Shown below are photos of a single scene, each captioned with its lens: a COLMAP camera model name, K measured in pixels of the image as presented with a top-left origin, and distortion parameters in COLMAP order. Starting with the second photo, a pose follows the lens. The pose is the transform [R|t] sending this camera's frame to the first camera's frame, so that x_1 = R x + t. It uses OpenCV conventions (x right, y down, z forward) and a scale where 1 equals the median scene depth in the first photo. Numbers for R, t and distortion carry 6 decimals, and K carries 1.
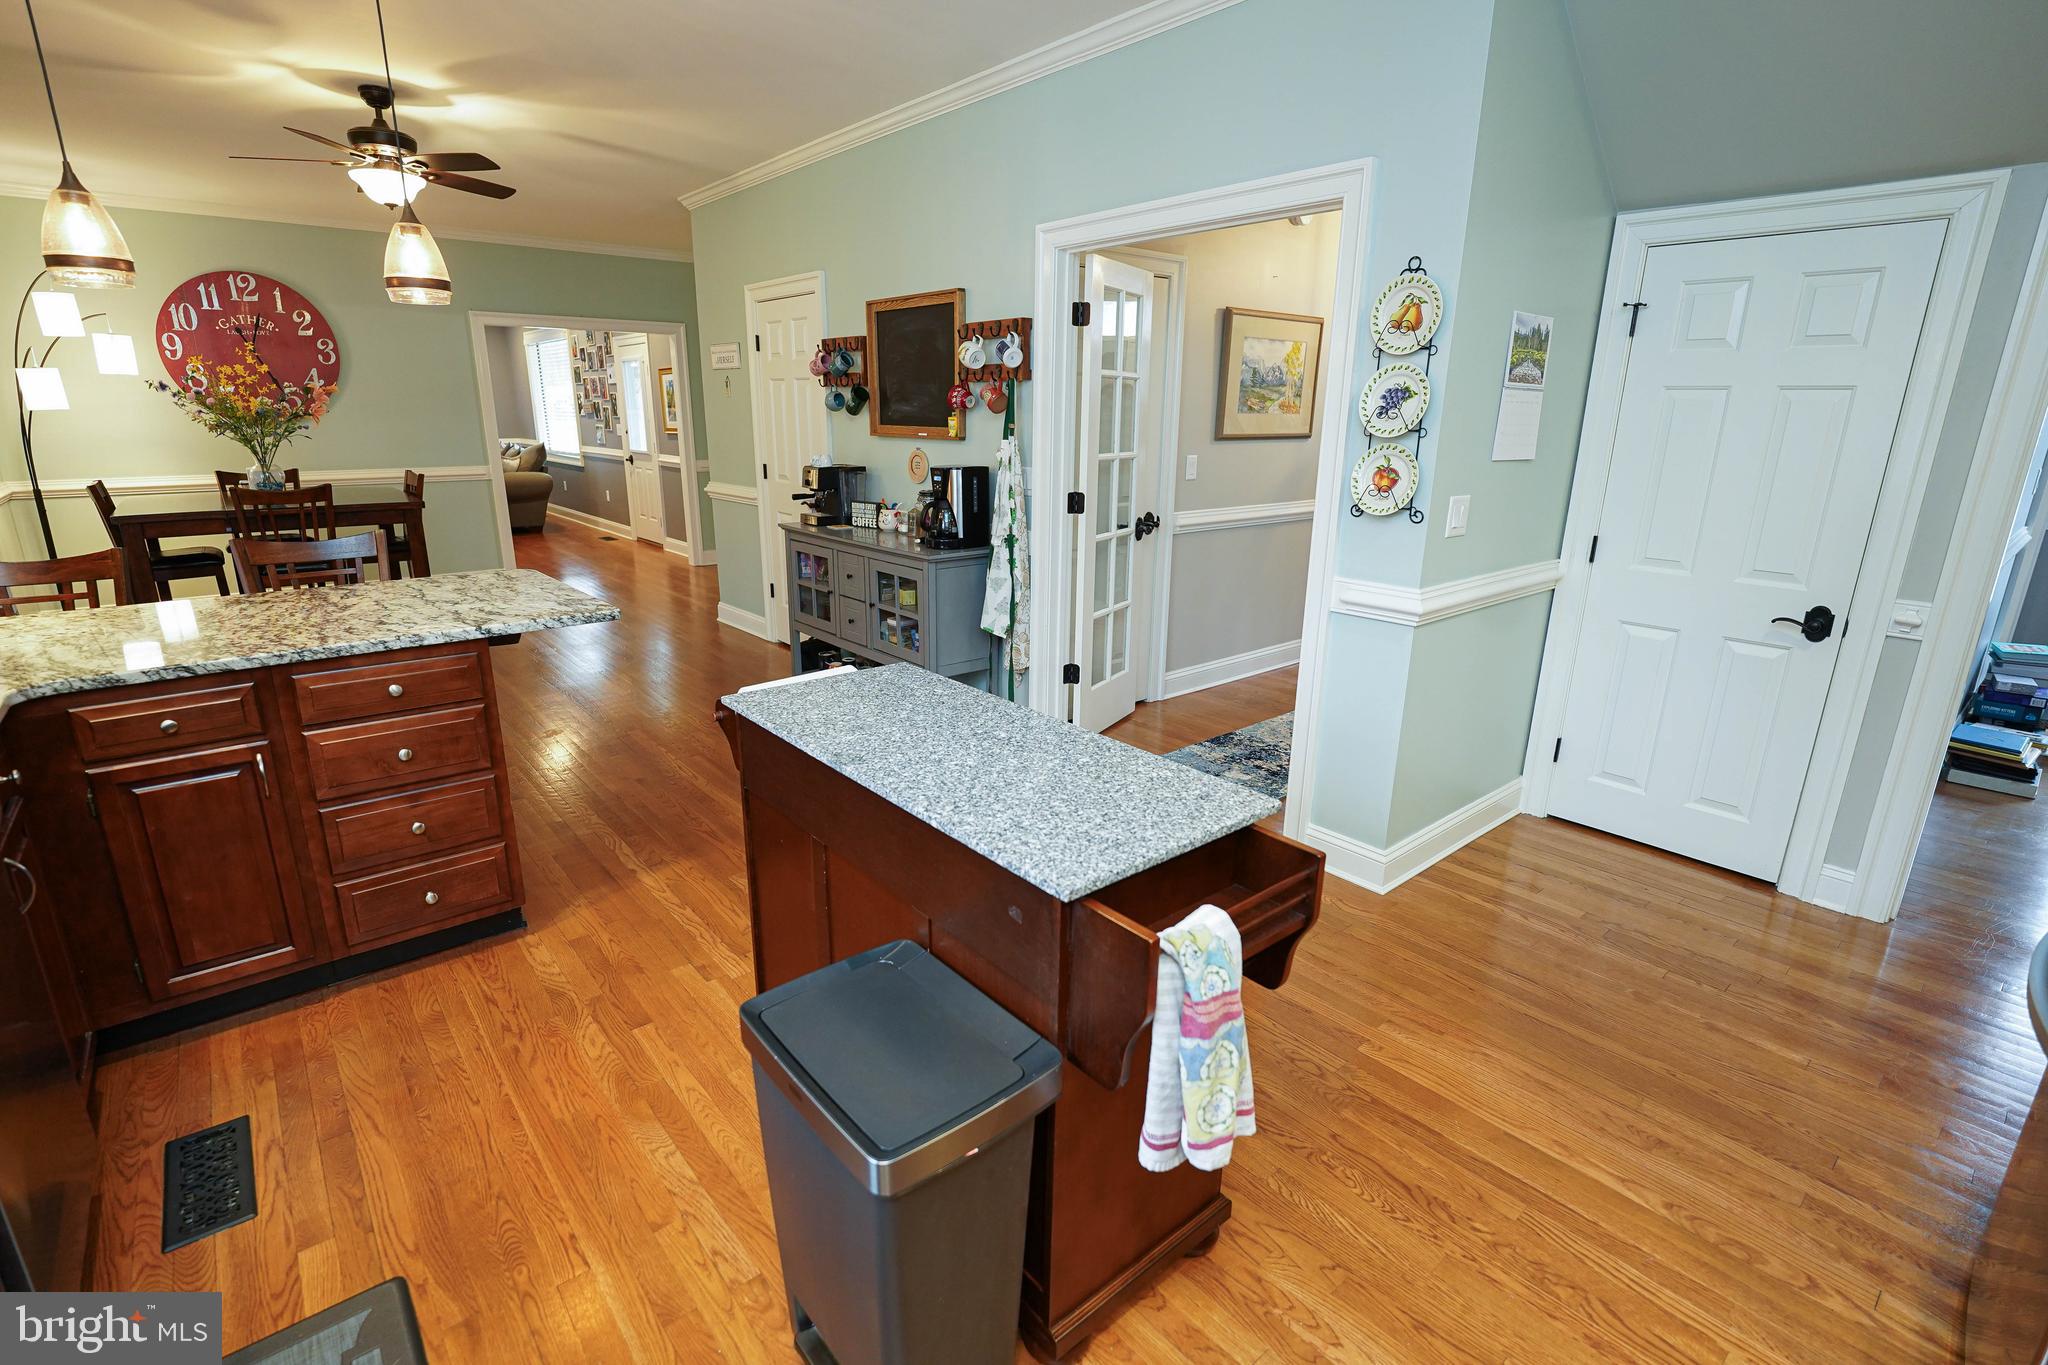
lens RADIAL K [[957.4, 0, 1024.0], [0, 957.4, 682.5], [0, 0, 1]] dist [0.000242, -0.000040]
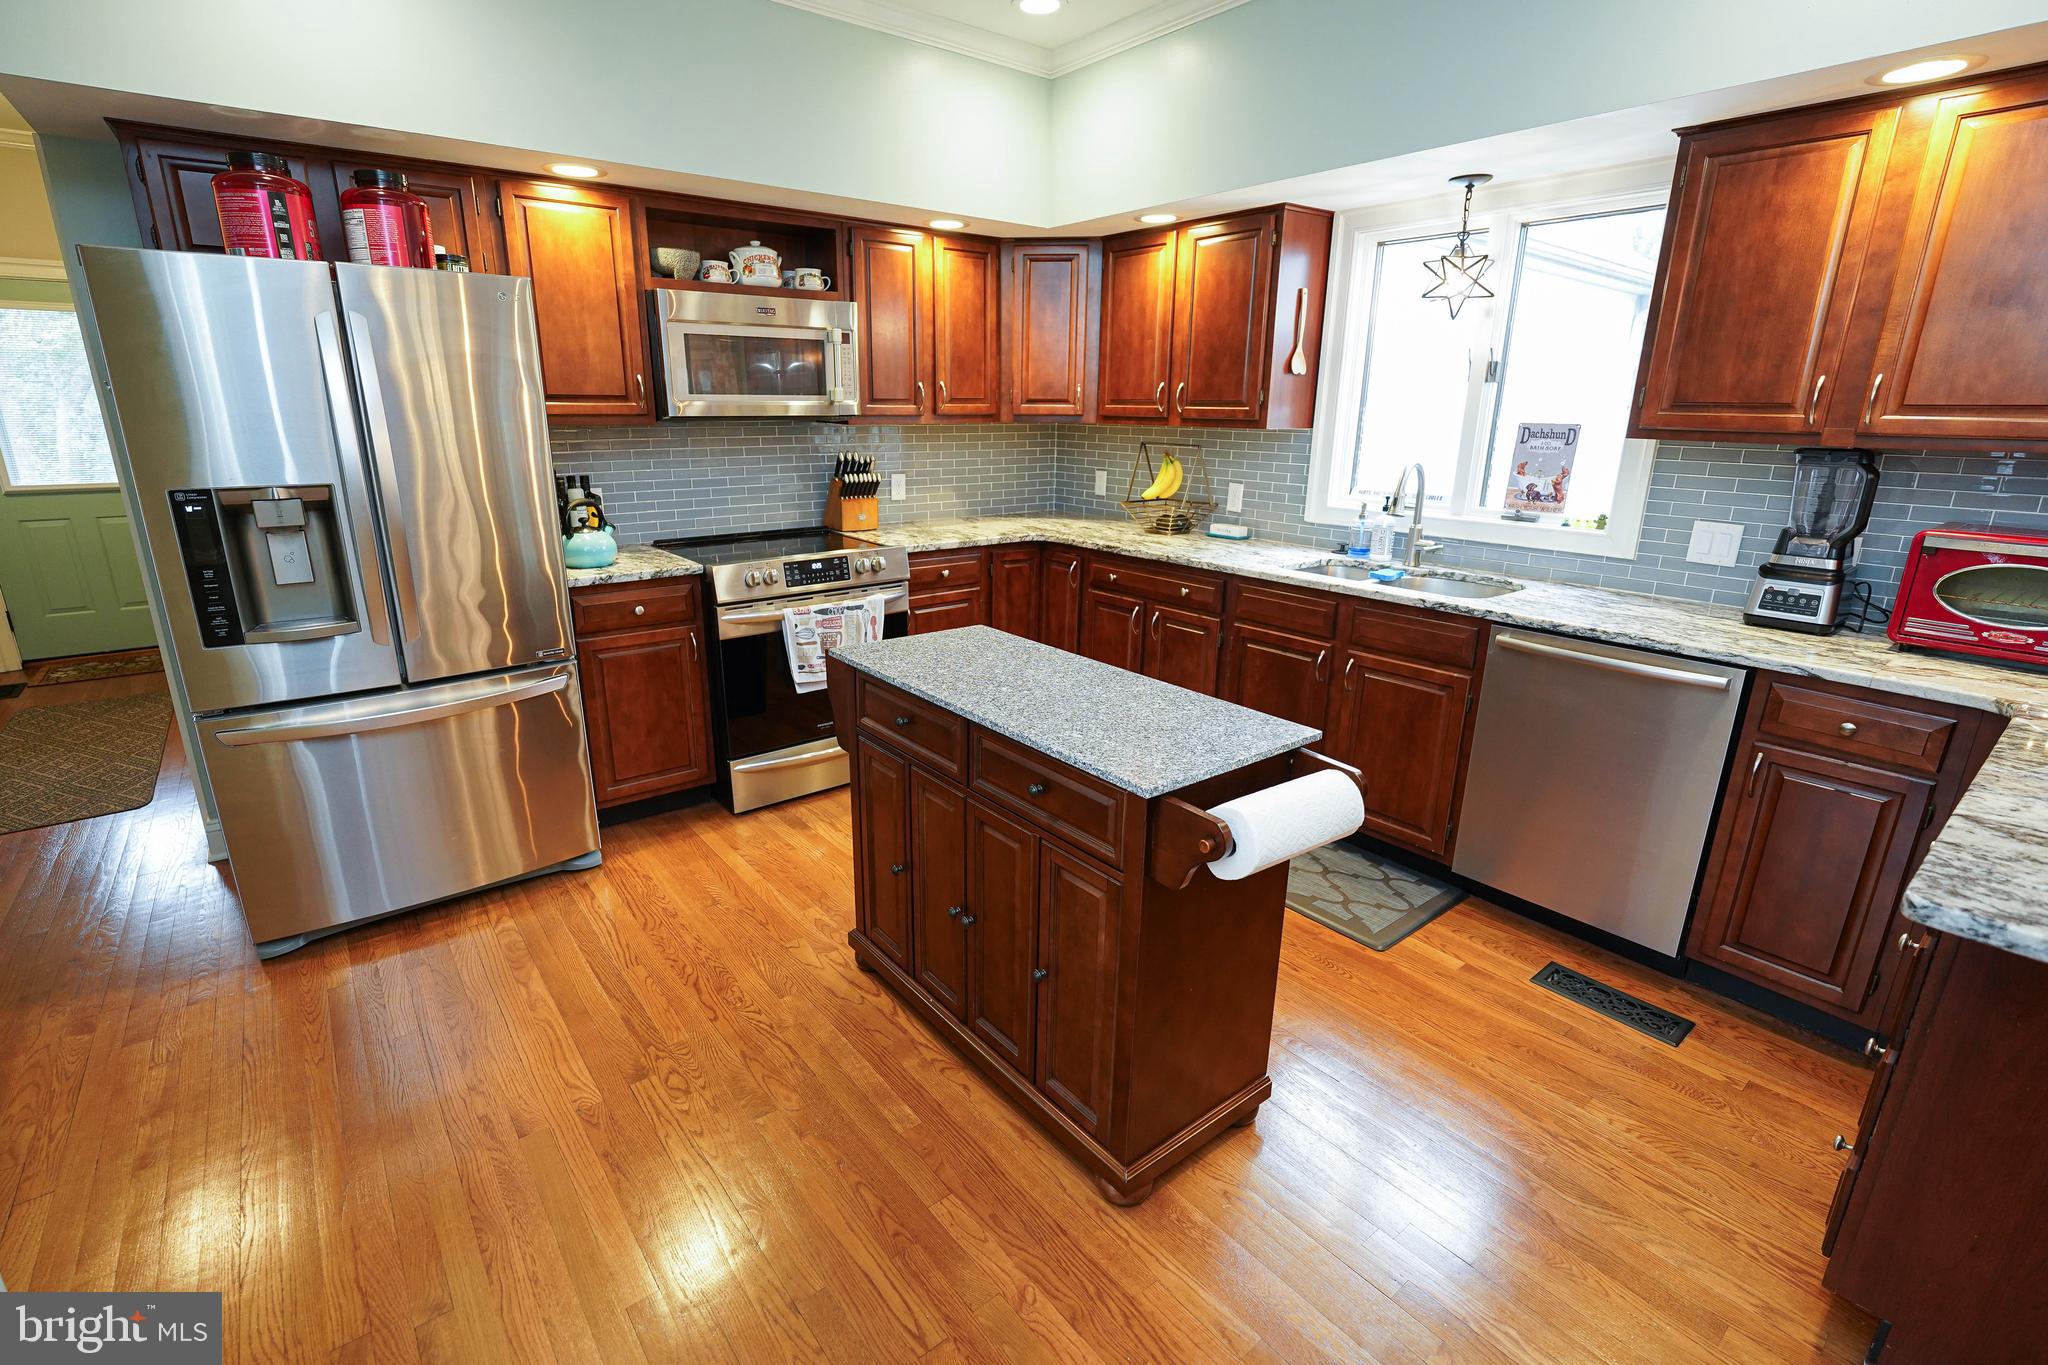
lens RADIAL K [[938.1, 0, 1024.0], [0, 938.1, 682.5], [0, 0, 1]] dist [-0.001719, -0.000209]
pose [[-0.999450, -0.029167, 0.015800, -0.059811], [-0.015863, 0.838566, 0.544570, -0.524018], [-0.029132, 0.544019, -0.838567, 1.832600]]
